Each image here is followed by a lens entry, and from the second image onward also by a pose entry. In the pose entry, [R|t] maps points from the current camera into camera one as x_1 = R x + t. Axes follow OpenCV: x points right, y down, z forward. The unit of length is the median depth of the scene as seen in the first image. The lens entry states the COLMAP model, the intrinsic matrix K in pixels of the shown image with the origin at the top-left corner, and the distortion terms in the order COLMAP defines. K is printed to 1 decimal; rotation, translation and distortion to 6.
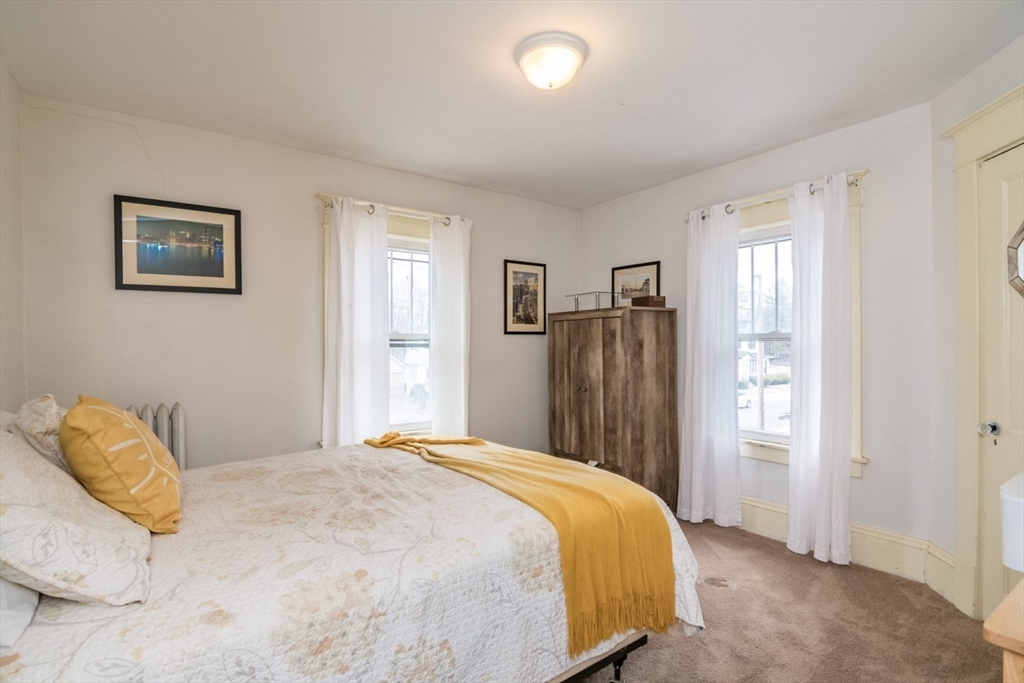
lens RADIAL K [[512.1, 0, 509.0], [0, 512.1, 346.5], [0, 0, 1]] dist [-0.003111, -0.006098]
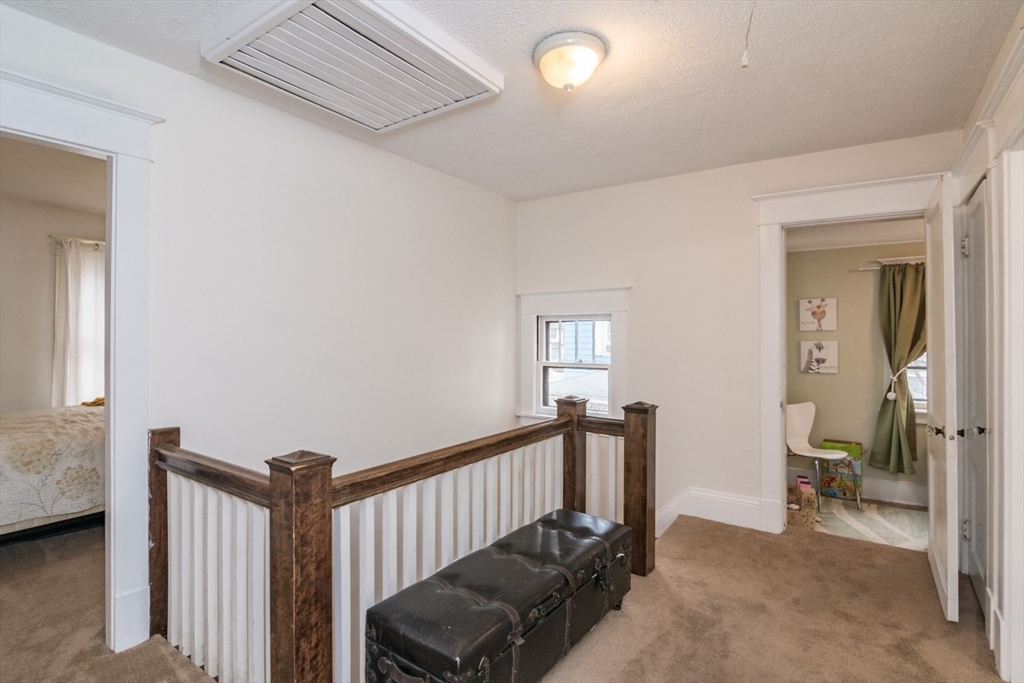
lens RADIAL K [[512.1, 0, 514.4], [0, 512.1, 337.3], [0, 0, 1]] dist [-0.003111, -0.006098]
pose [[0.941339, 0.012798, 0.337219, 0.450863], [-0.012309, 0.999918, -0.003586, -0.027387], [-0.337237, -0.000776, 0.941419, -0.940958]]
